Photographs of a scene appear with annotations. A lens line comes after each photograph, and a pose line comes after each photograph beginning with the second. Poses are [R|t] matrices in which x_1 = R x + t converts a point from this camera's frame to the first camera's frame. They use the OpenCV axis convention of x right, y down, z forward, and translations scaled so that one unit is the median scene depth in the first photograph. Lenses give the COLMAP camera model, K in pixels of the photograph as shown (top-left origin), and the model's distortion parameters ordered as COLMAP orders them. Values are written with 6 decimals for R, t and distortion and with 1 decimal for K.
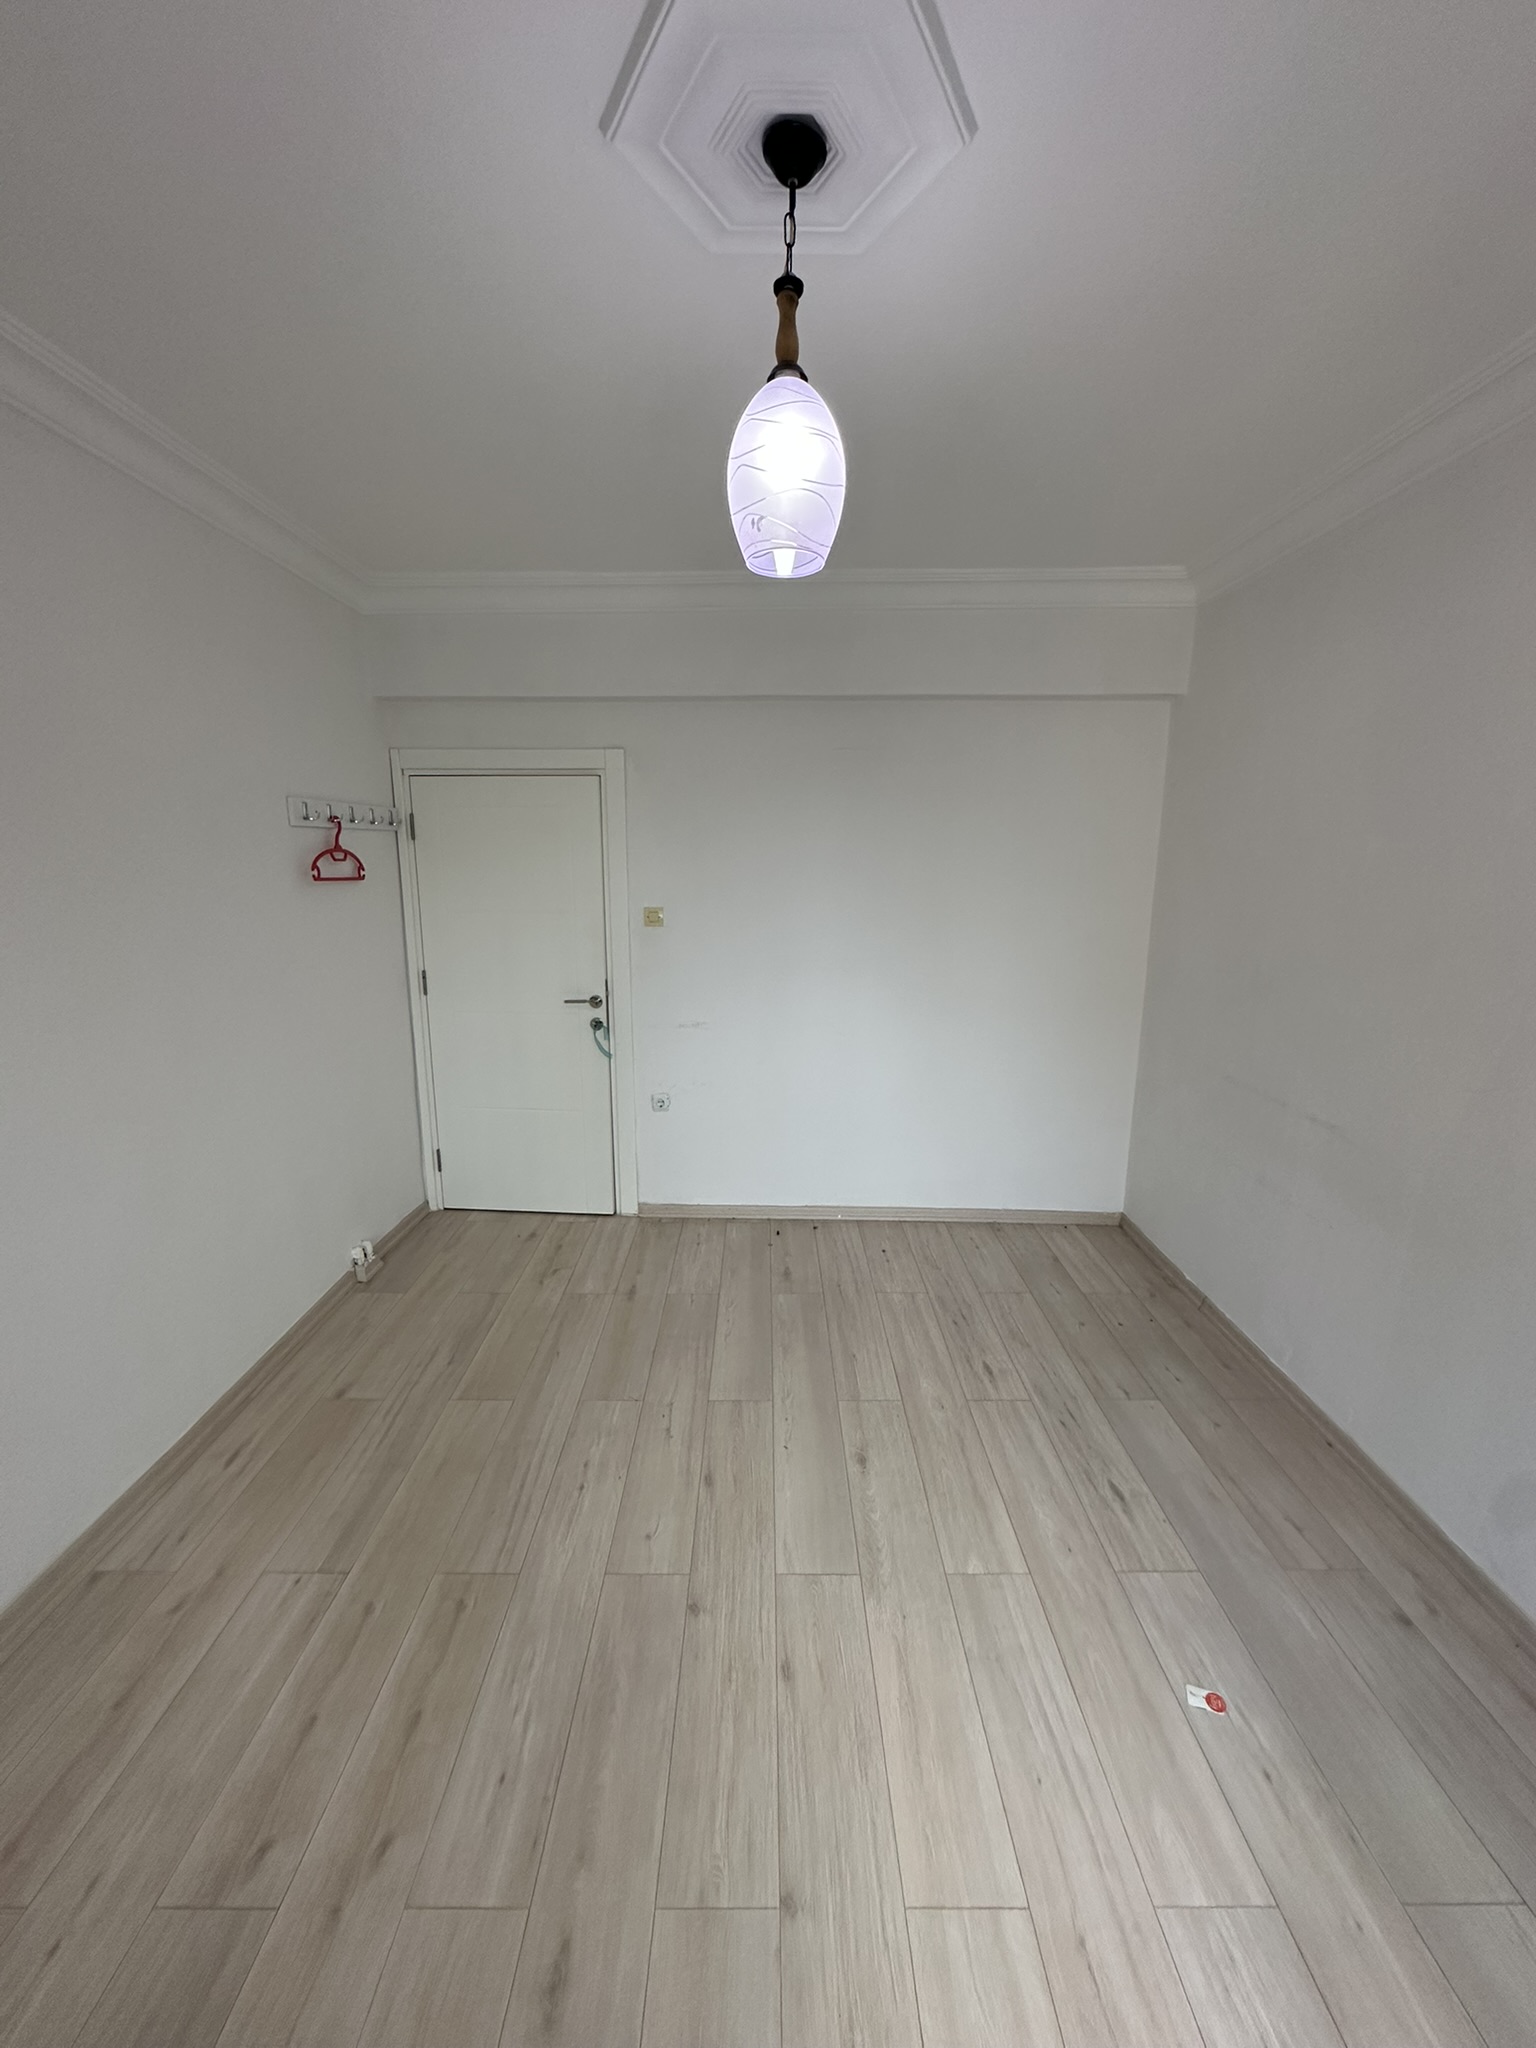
lens RADIAL K [[822.4, 0, 768.5], [0, 822.4, 1023.5], [0, 0, 1]] dist [-0.000065, -0.000001]
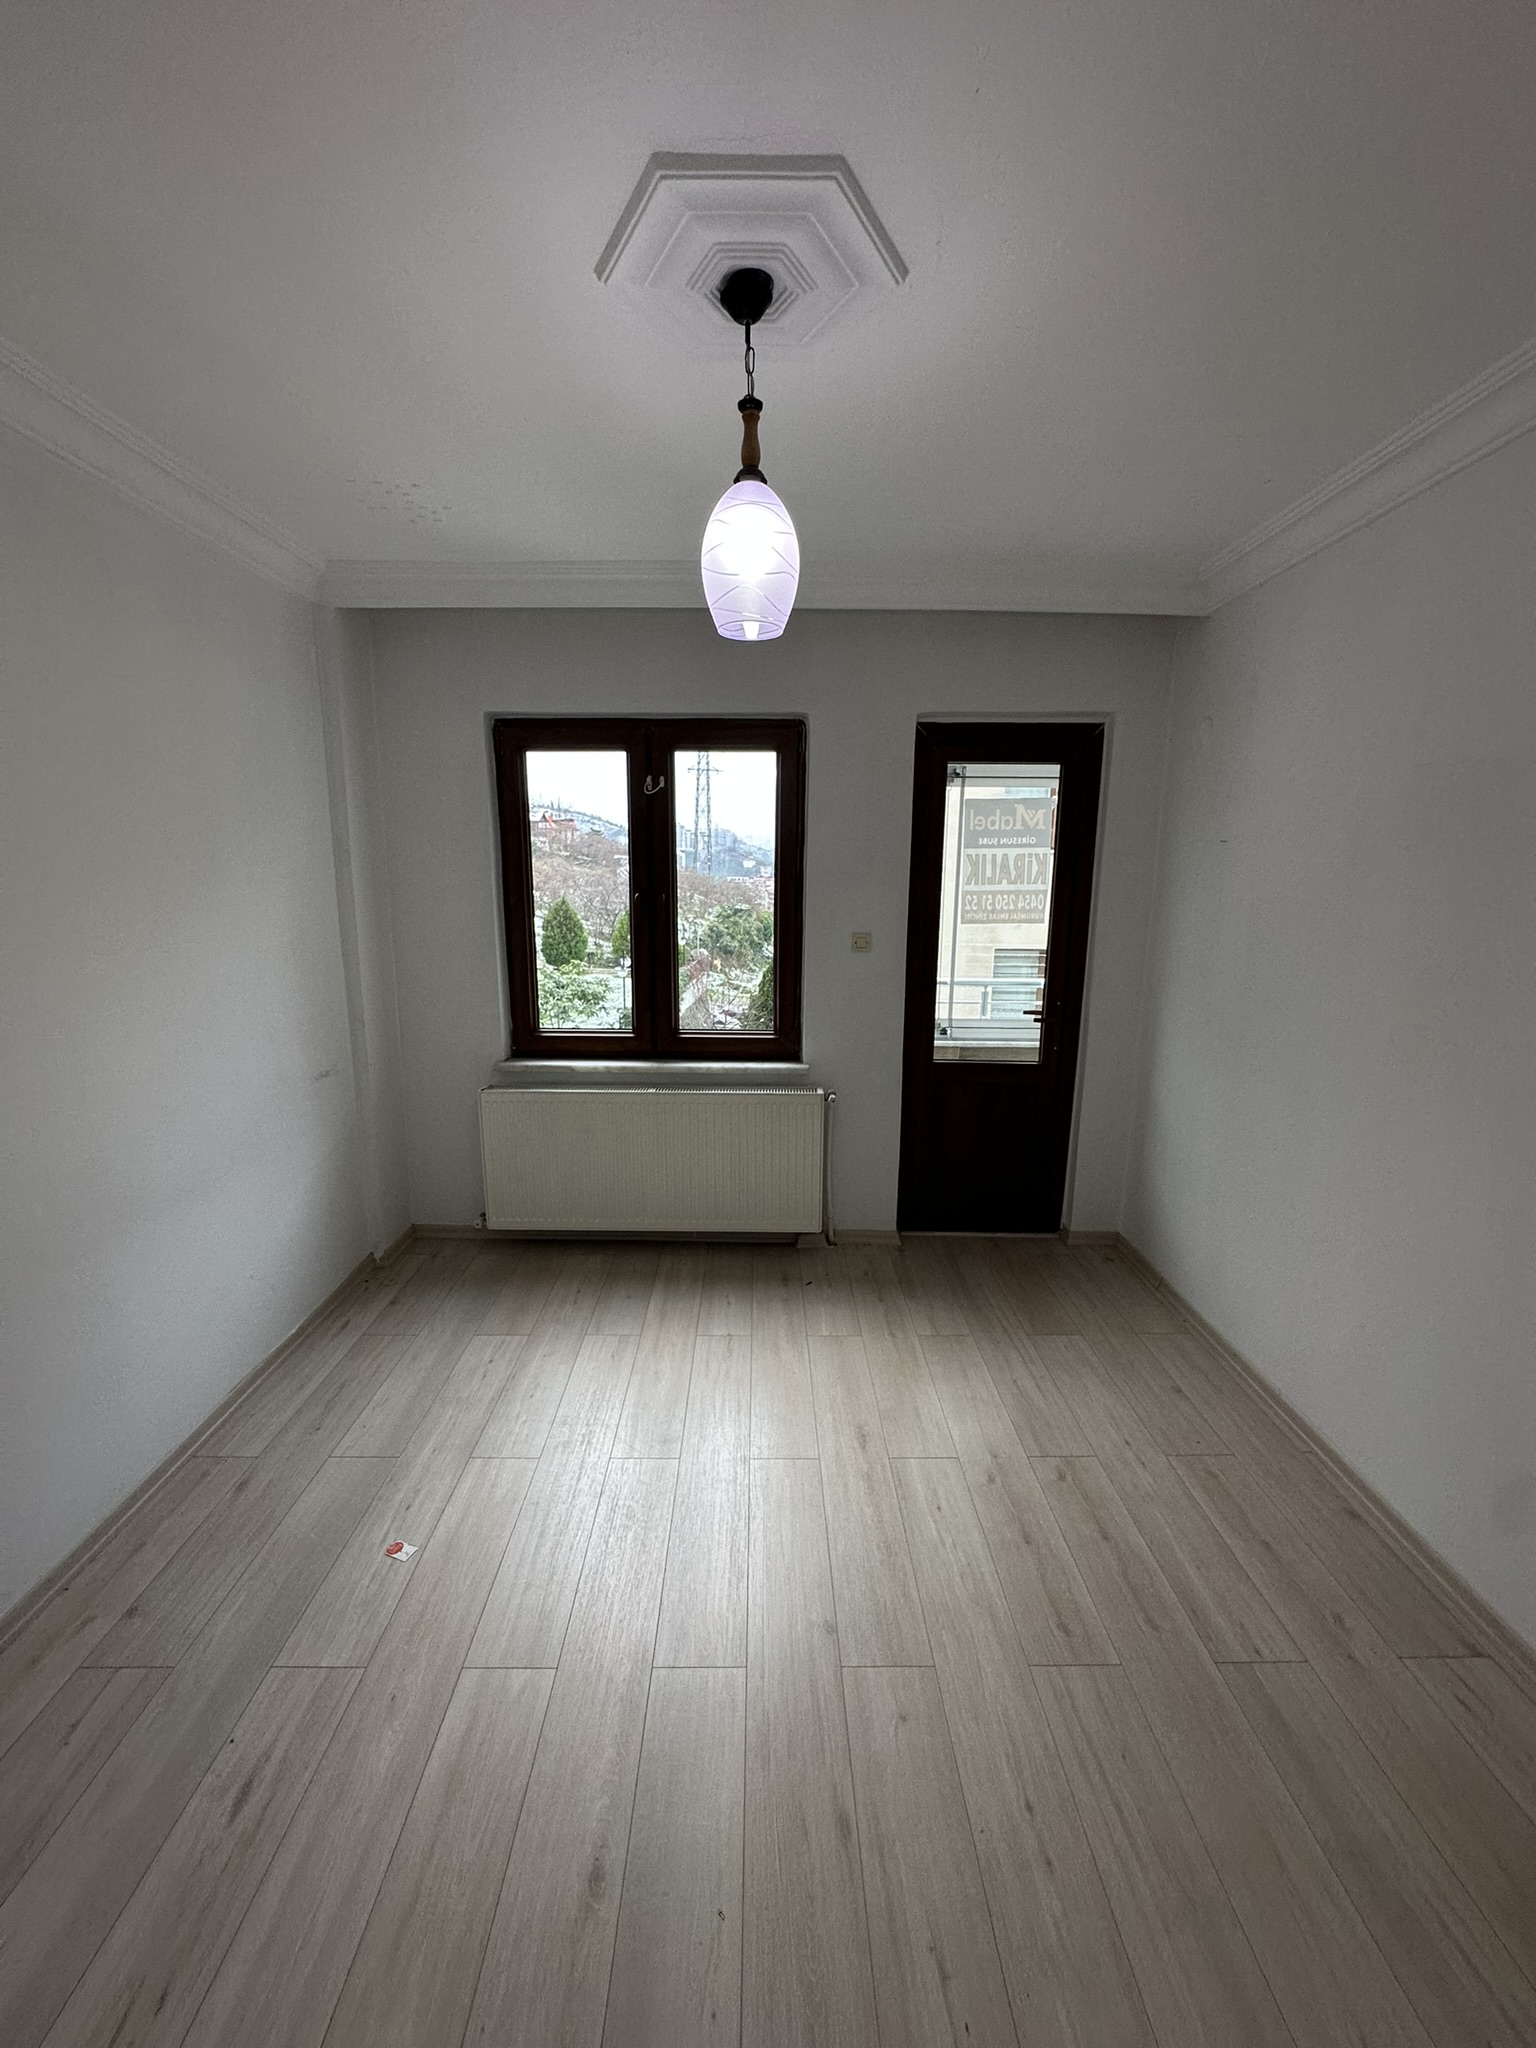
lens RADIAL K [[822.4, 0, 765.4], [0, 822.4, 1025.8], [0, 0, 1]] dist [-0.000065, -0.000001]
pose [[-0.999890, -0.012143, -0.008564, 0.004428], [-0.014467, 0.927050, 0.374658, -0.323833], [0.003390, 0.374741, -0.927123, 1.587316]]
